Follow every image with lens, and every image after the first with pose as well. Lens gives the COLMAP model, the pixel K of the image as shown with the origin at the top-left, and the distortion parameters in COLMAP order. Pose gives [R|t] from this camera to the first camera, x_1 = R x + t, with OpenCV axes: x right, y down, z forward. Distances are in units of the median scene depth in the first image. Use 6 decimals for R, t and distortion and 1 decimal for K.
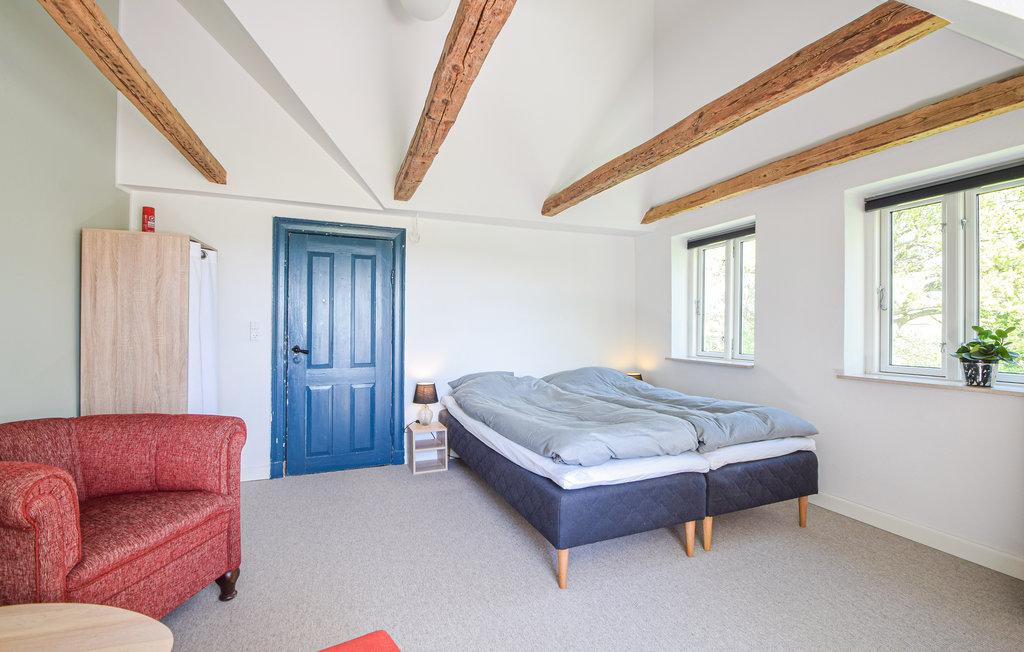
lens RADIAL K [[454.4, 0, 514.7], [0, 454.4, 326.5], [0, 0, 1]] dist [-0.000070, -0.000406]
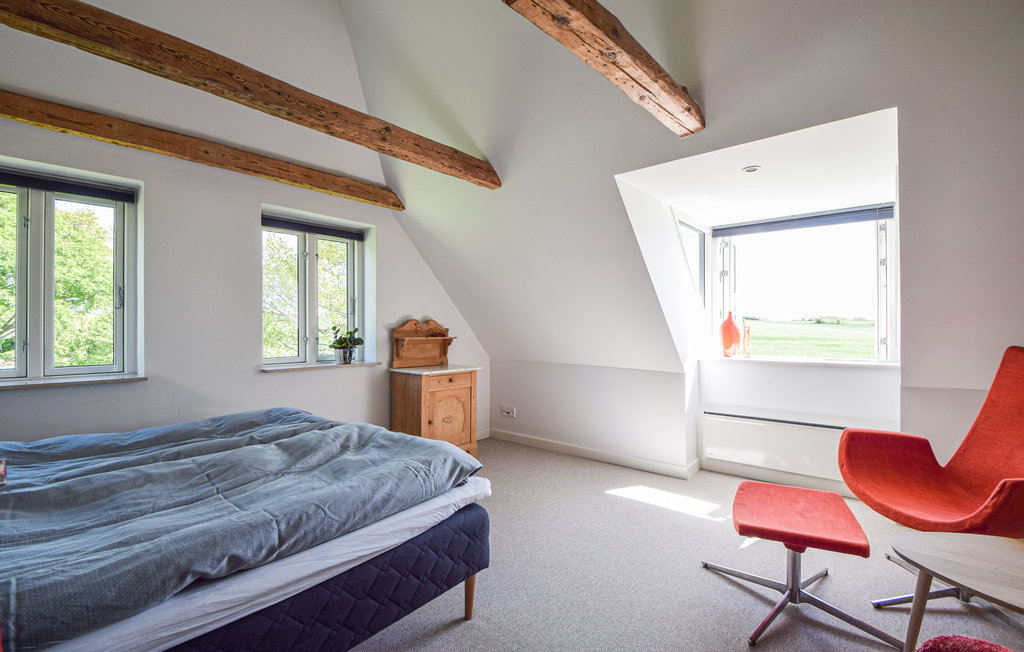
lens RADIAL K [[454.4, 0, 505.7], [0, 454.4, 319.1], [0, 0, 1]] dist [-0.000070, -0.000406]
pose [[-0.454007, 0.014024, 0.890888, -0.565819], [0.004517, 0.999900, -0.013438, 0.000857], [-0.890987, -0.002077, -0.454024, 1.048718]]
